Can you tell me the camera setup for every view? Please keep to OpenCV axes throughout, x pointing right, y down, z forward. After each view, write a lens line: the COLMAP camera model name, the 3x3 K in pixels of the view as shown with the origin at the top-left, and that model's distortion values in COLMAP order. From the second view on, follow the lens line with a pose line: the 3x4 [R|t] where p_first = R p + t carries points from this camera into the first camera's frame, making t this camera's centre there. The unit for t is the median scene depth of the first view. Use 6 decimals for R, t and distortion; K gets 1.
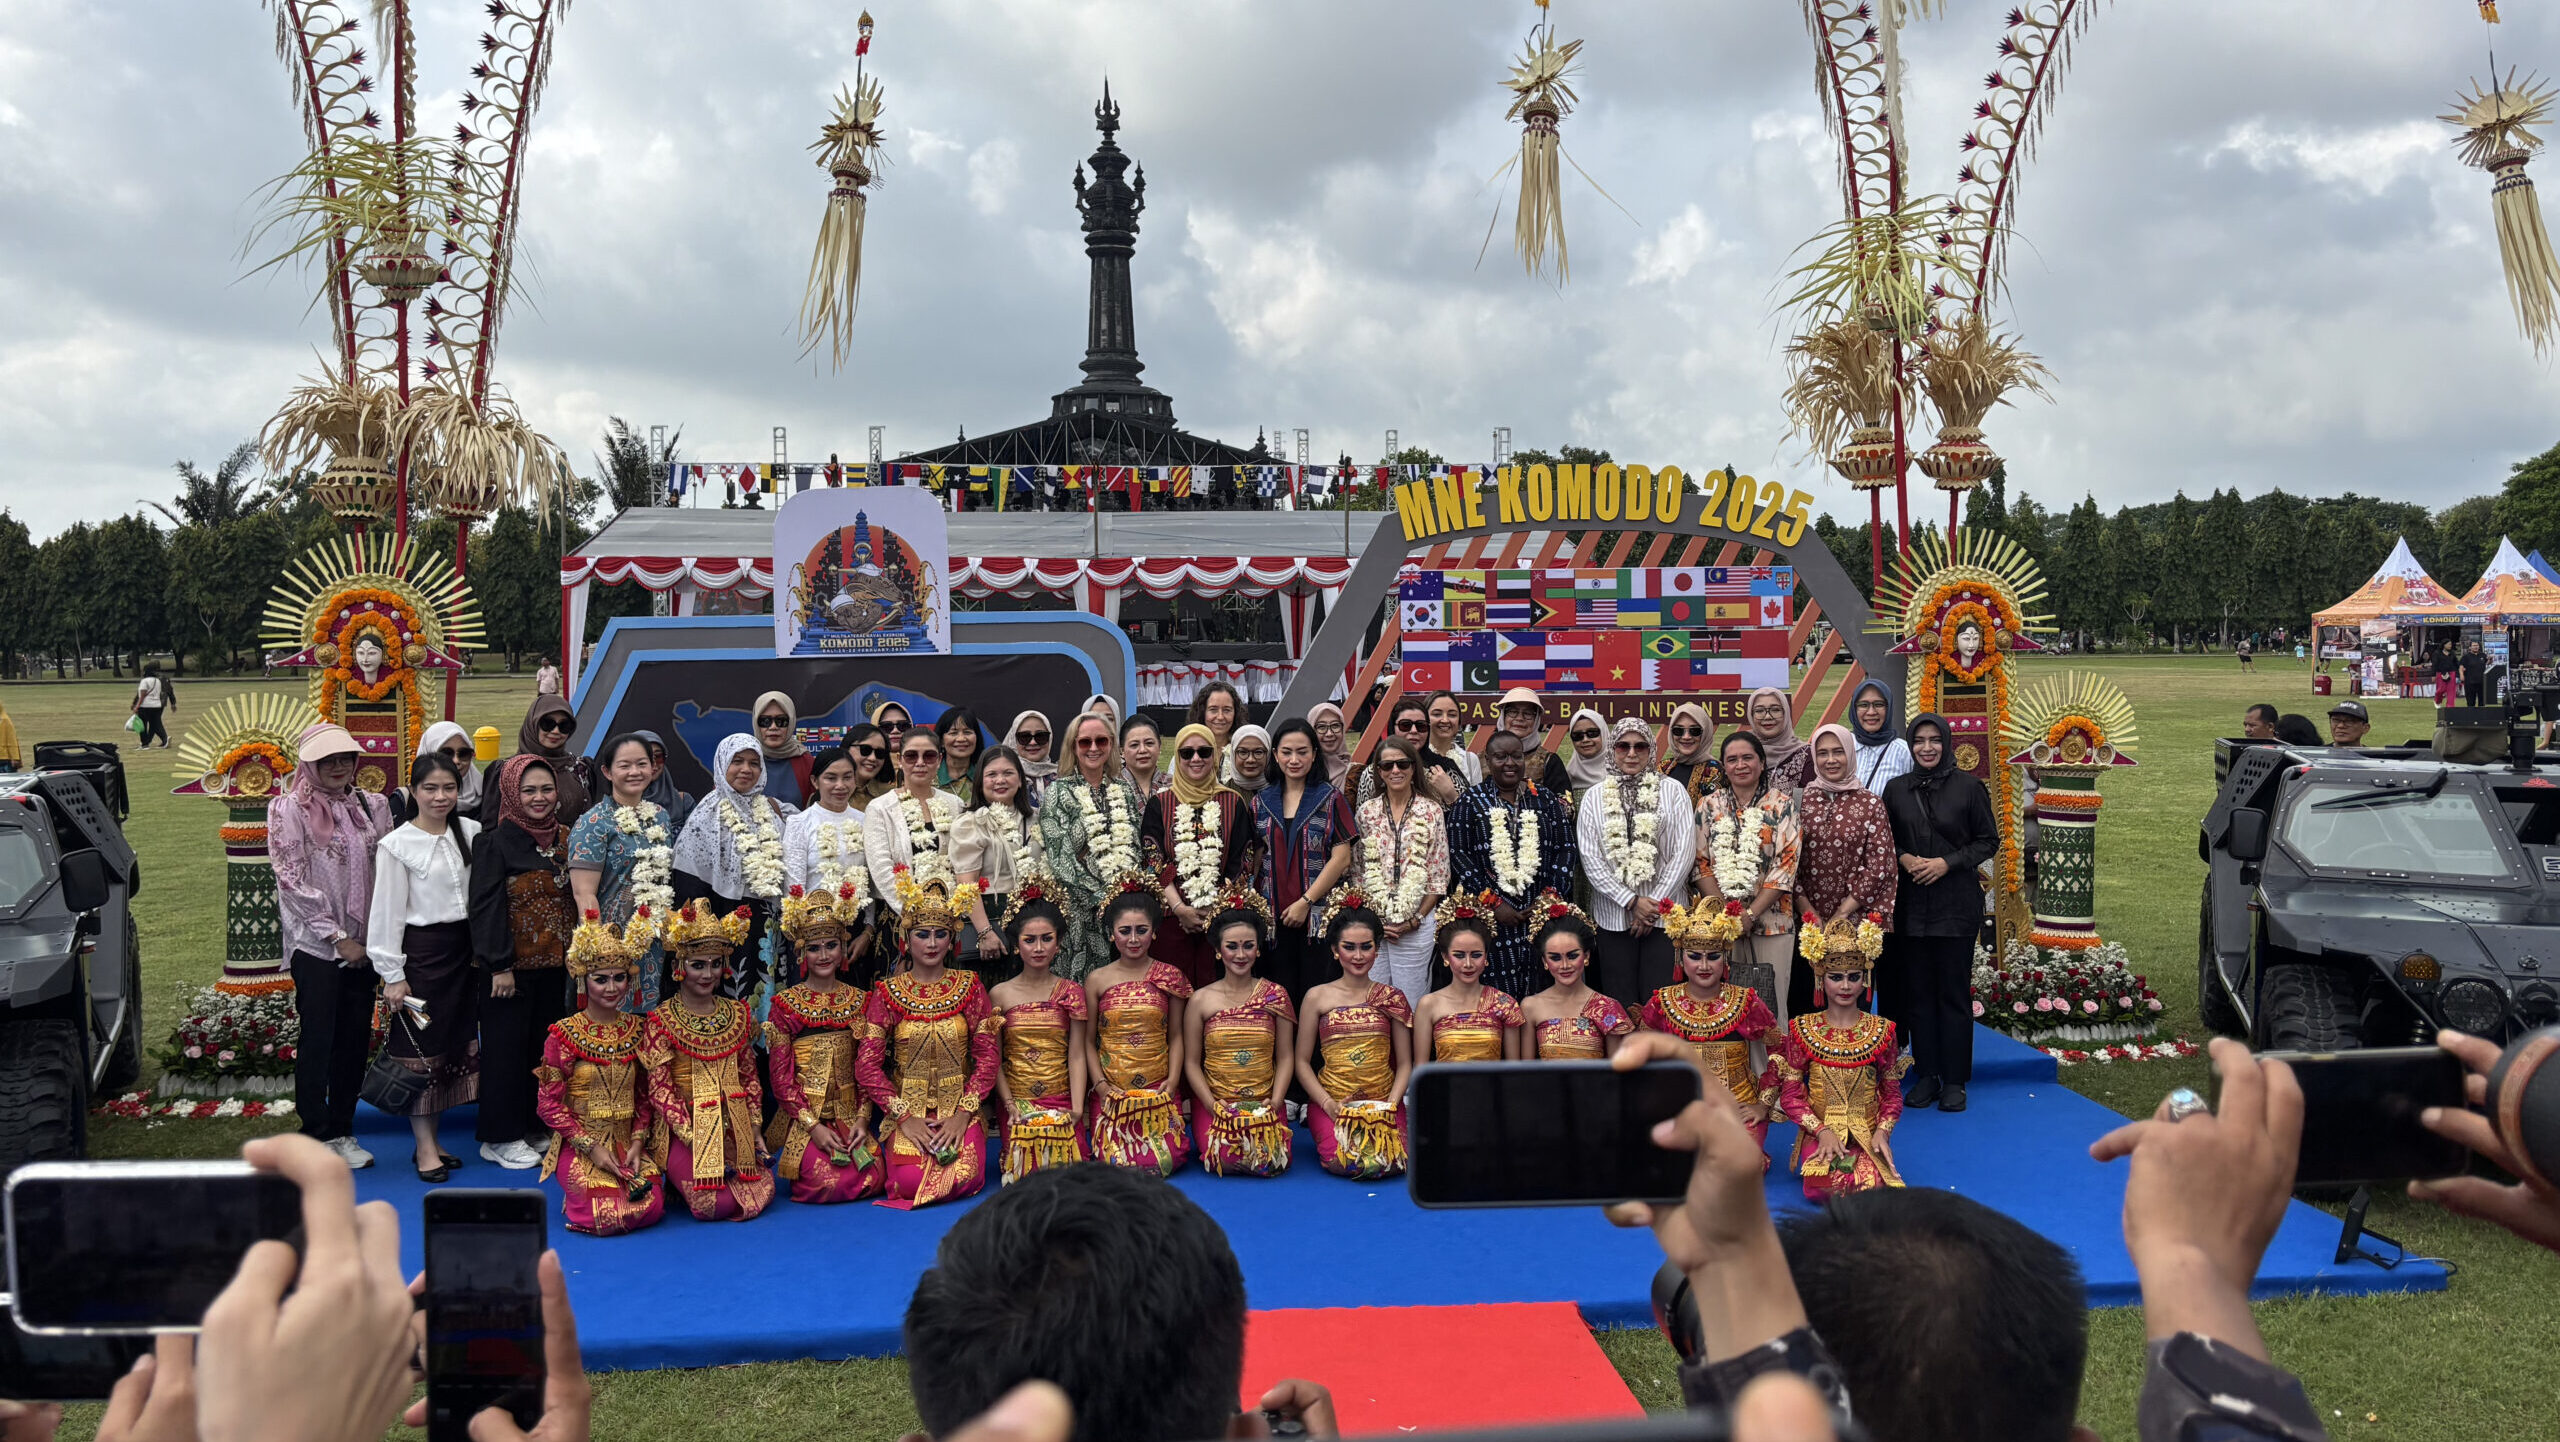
lens RADIAL K [[1984.6, 0, 1276.3], [0, 1984.6, 618.8], [0, 0, 1]] dist [0.109768, -0.197148]
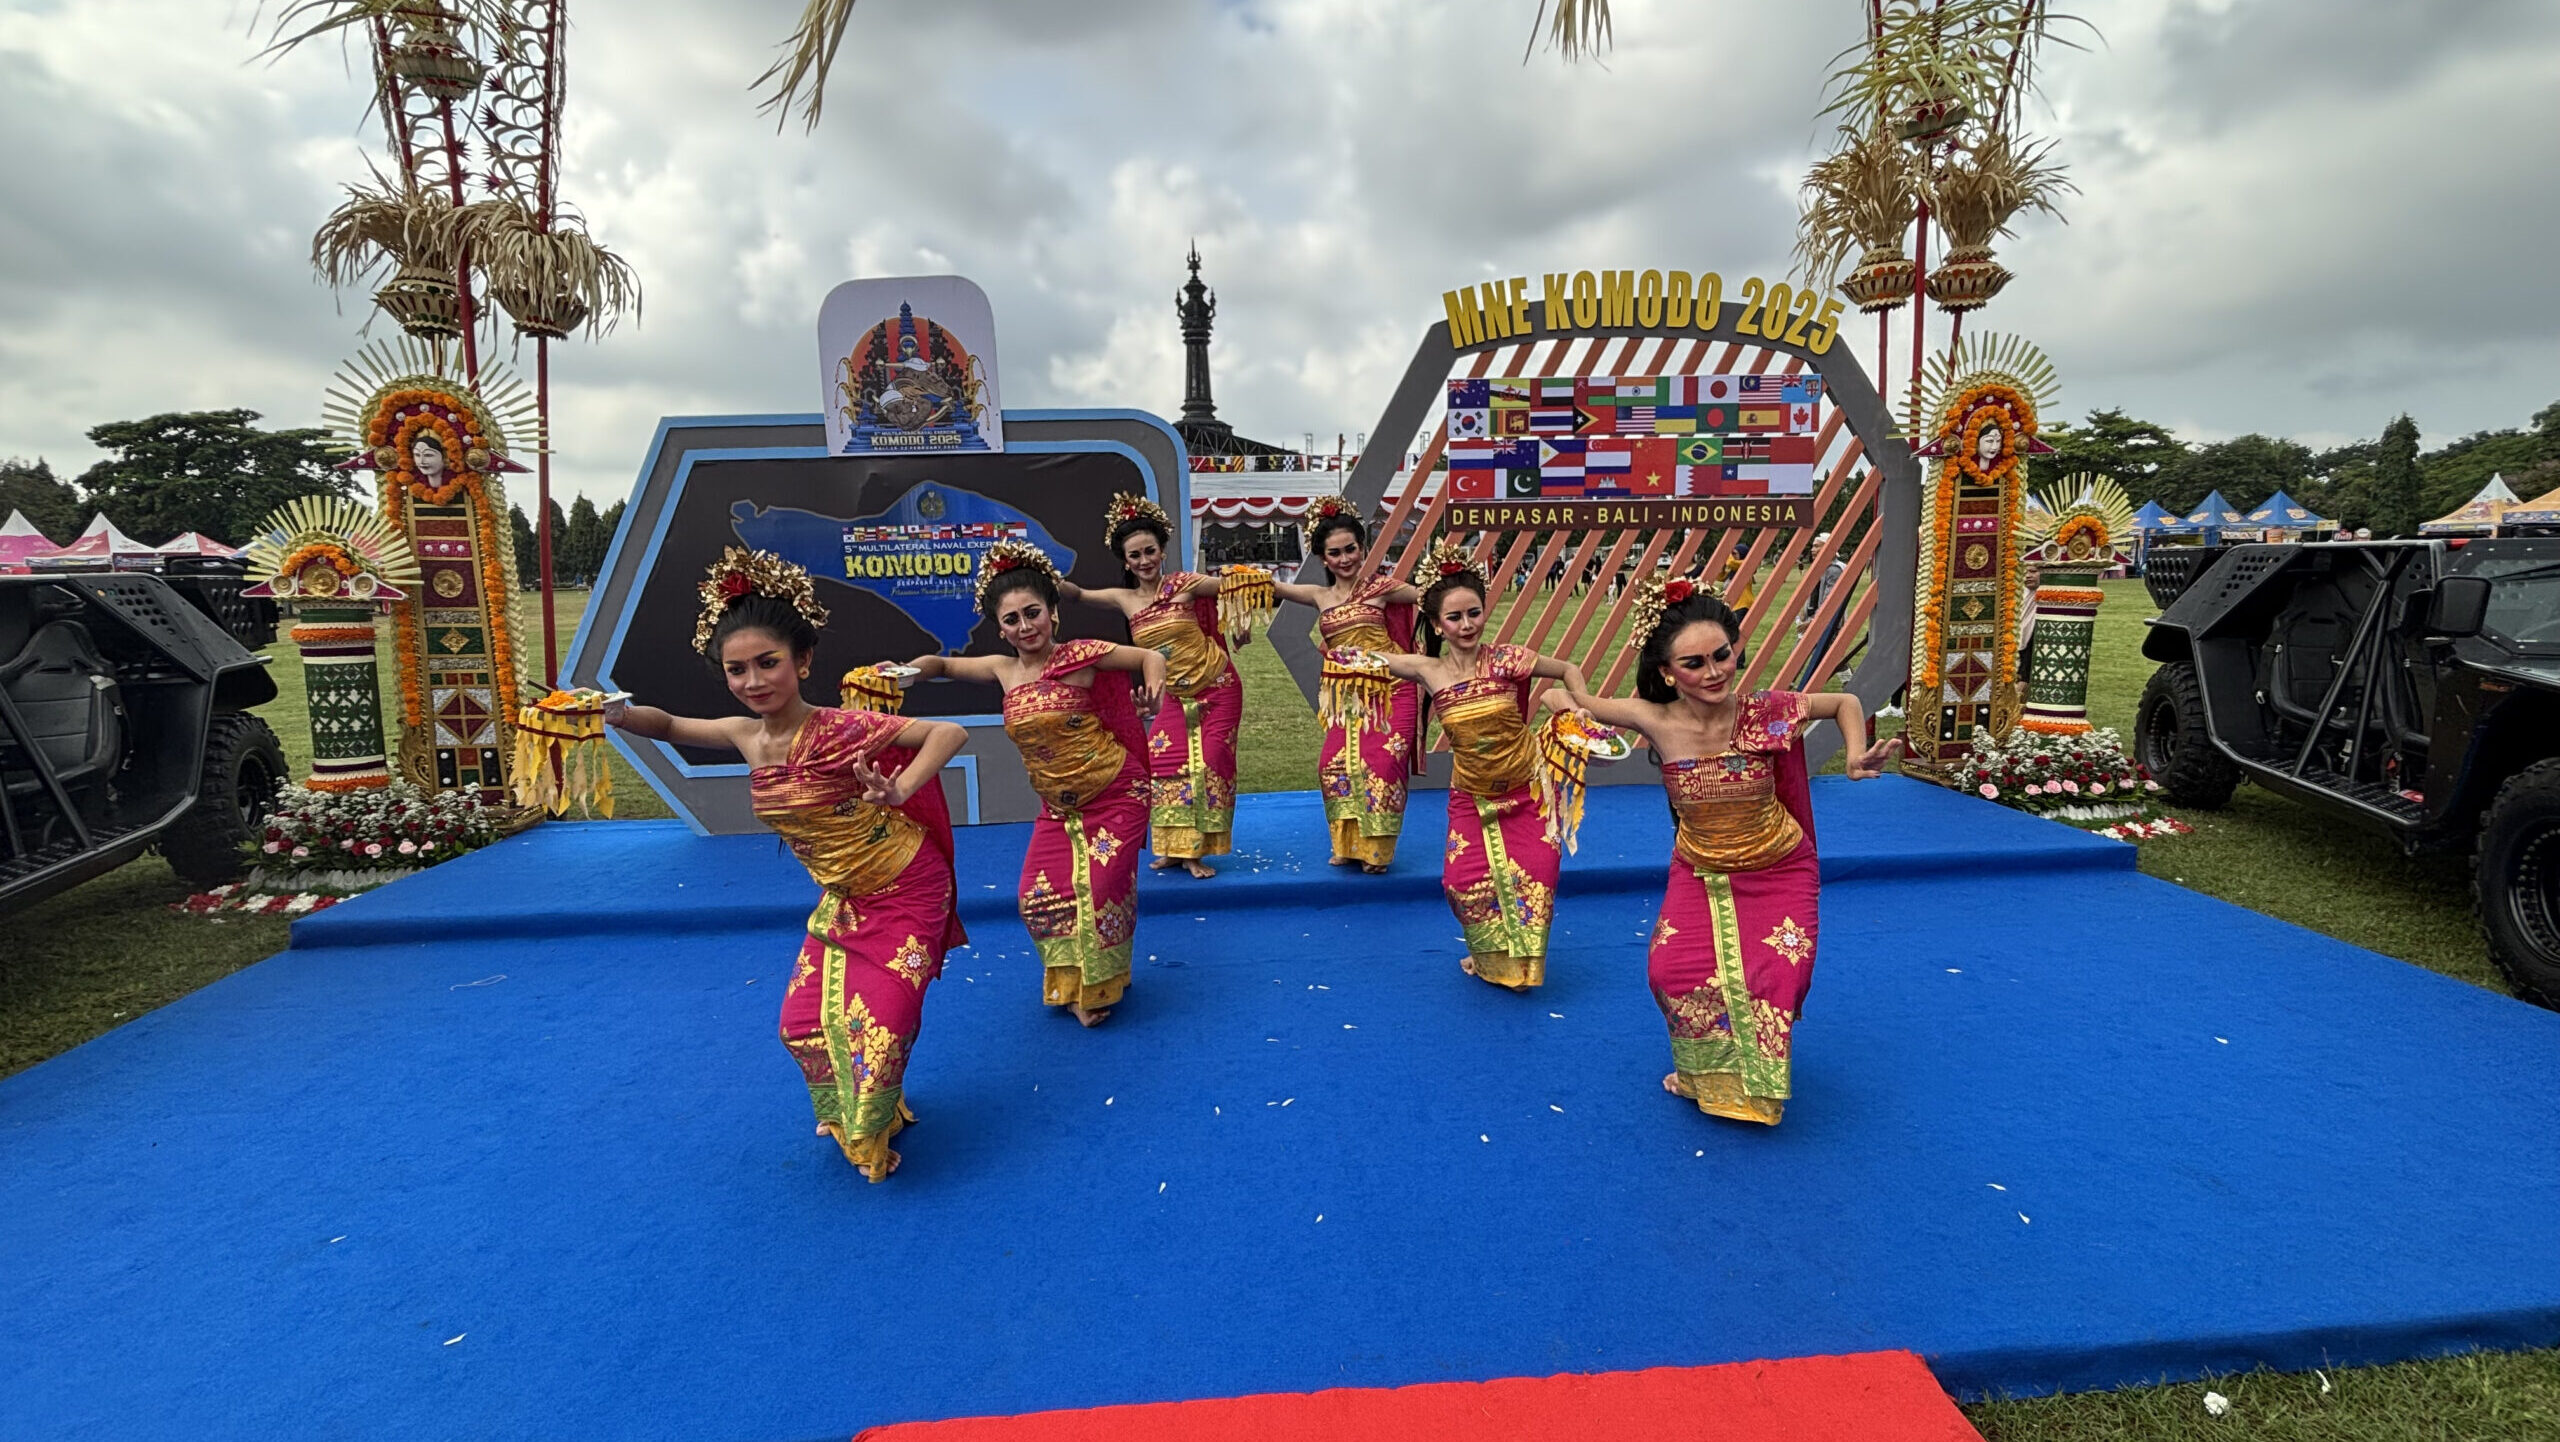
lens RADIAL K [[1025.8, 0, 1278.9], [0, 1025.8, 705.2], [0, 0, 1]] dist [-0.002068, -0.002185]
pose [[0.999871, -0.009575, -0.012913, -0.019715], [0.011065, 0.992627, 0.120704, 0.078218], [0.011663, -0.120832, 0.992604, 0.451837]]
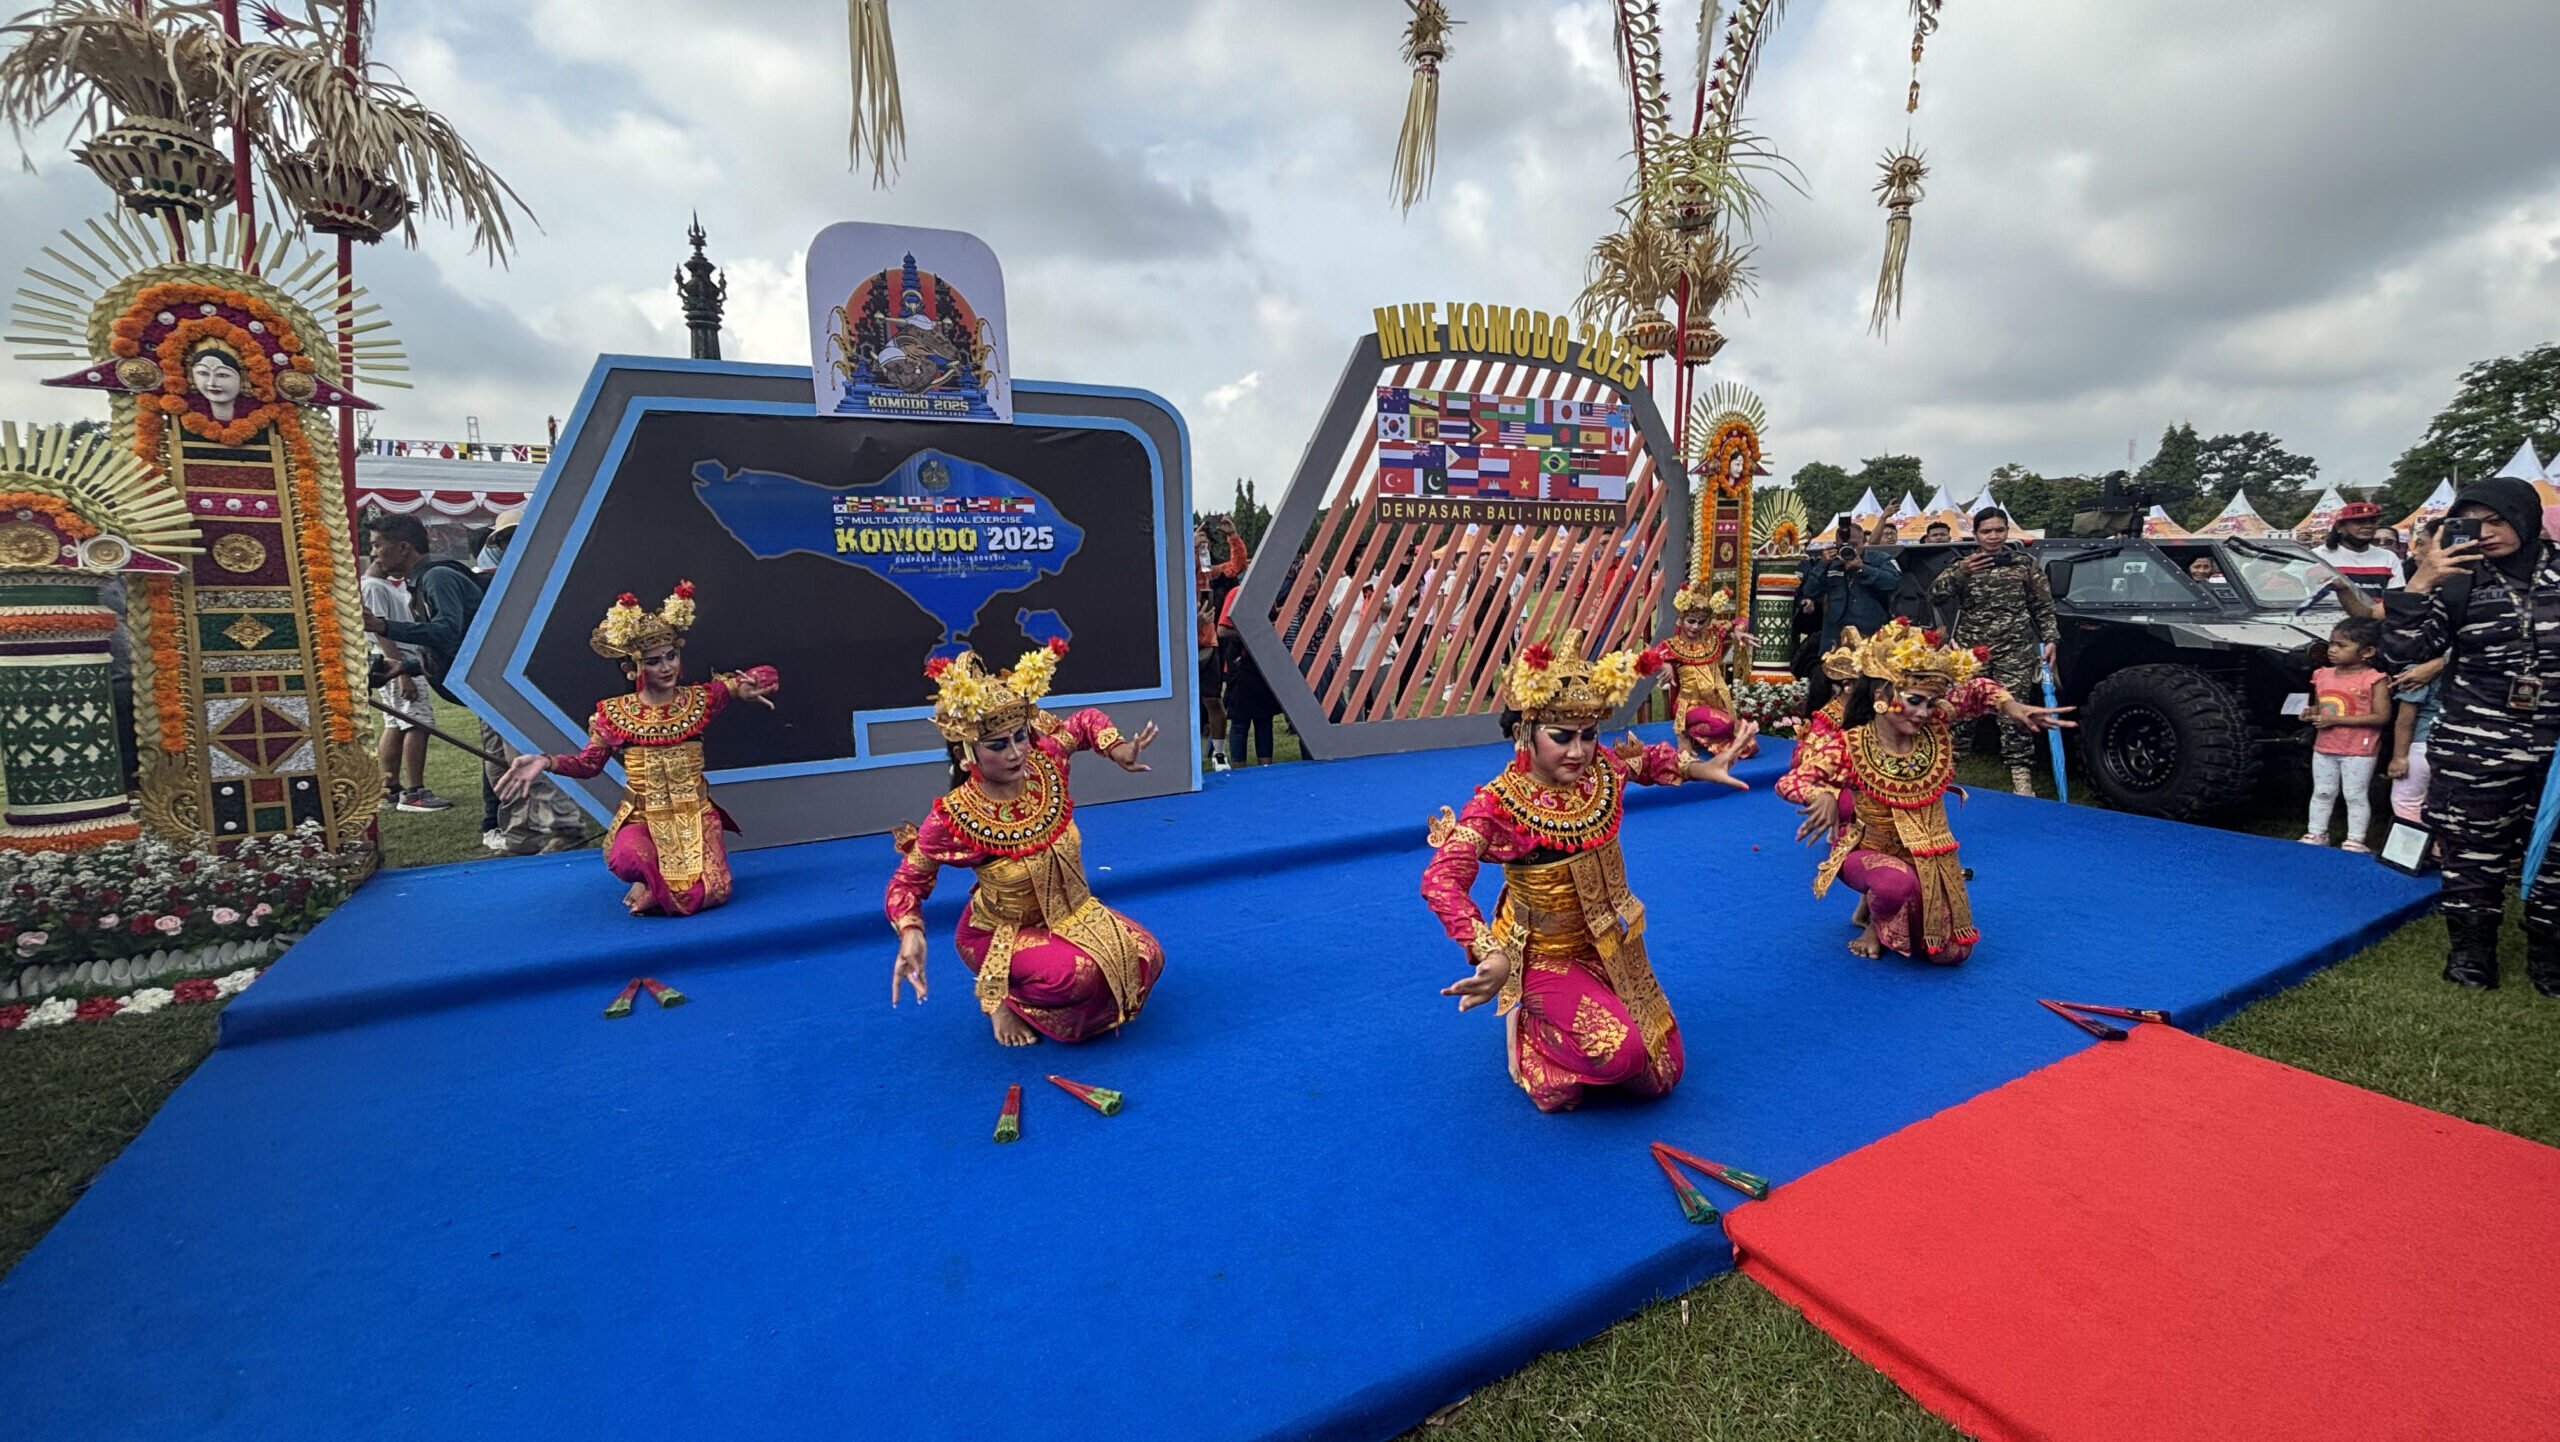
lens RADIAL K [[1025.8, 0, 1278.9], [0, 1025.8, 705.2], [0, 0, 1]] dist [-0.002068, -0.002185]
pose [[0.916373, -0.055426, 0.396469, -0.234795], [0.012256, 0.993789, 0.110604, 0.092951], [-0.400137, -0.096496, 0.911361, 0.464907]]
